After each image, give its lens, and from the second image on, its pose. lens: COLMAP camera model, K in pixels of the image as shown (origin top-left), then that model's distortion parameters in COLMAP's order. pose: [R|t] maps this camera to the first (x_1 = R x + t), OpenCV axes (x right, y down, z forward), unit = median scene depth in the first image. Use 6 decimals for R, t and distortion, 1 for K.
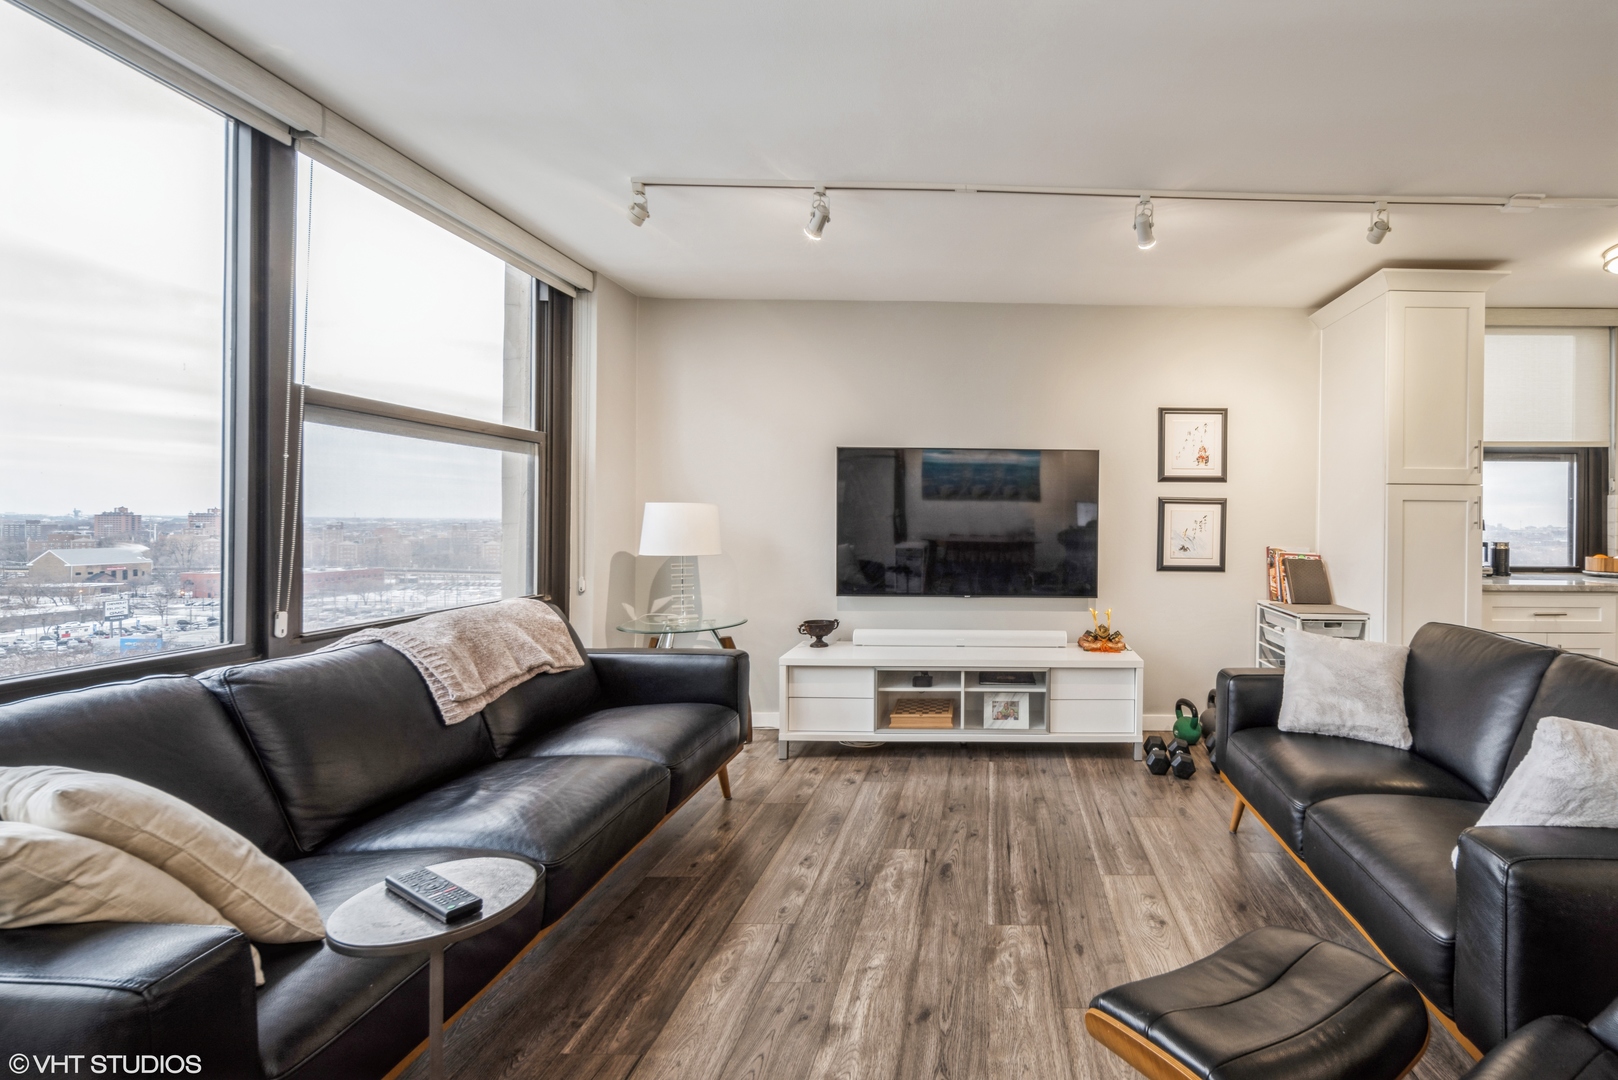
lens RADIAL K [[703.7, 0, 809.7], [0, 703.7, 526.4], [0, 0, 1]] dist [-0.002924, -0.000626]
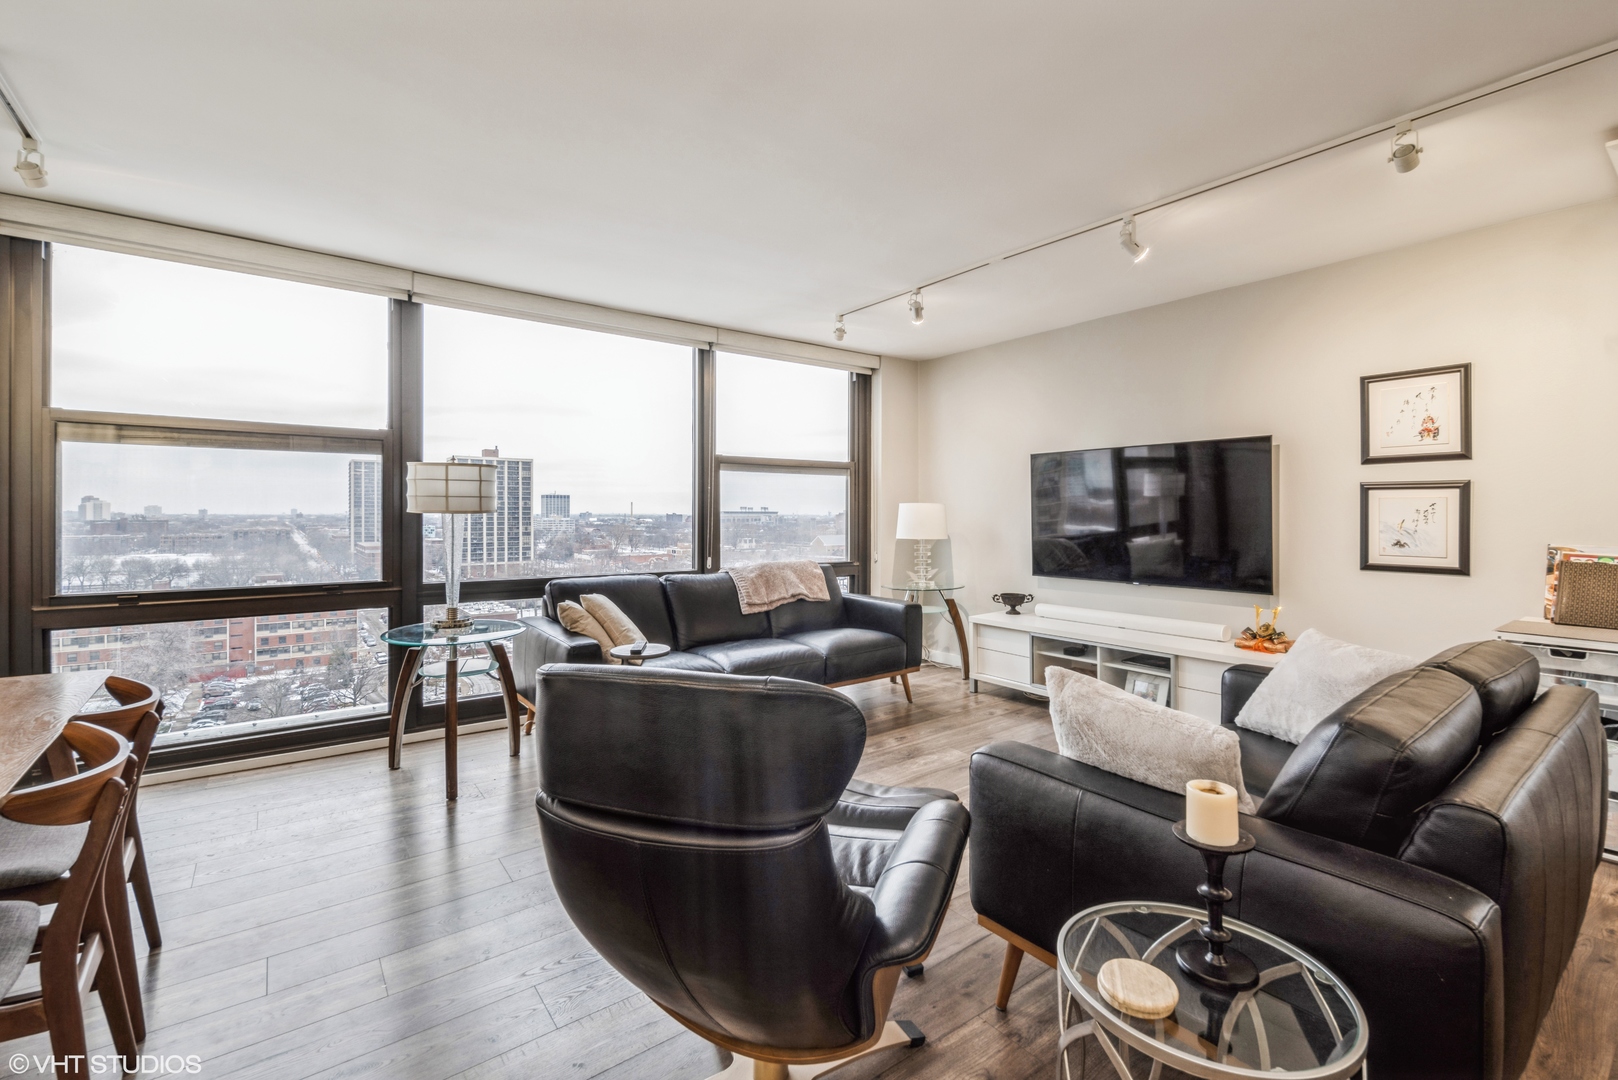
lens RADIAL K [[705.9, 0, 804.9], [0, 705.9, 512.5], [0, 0, 1]] dist [0.002735, -0.000028]
pose [[0.581358, -0.011379, -0.813569, 0.848535], [-0.001111, 0.999890, -0.014779, 0.008152], [0.813647, 0.009496, 0.581281, -0.043189]]
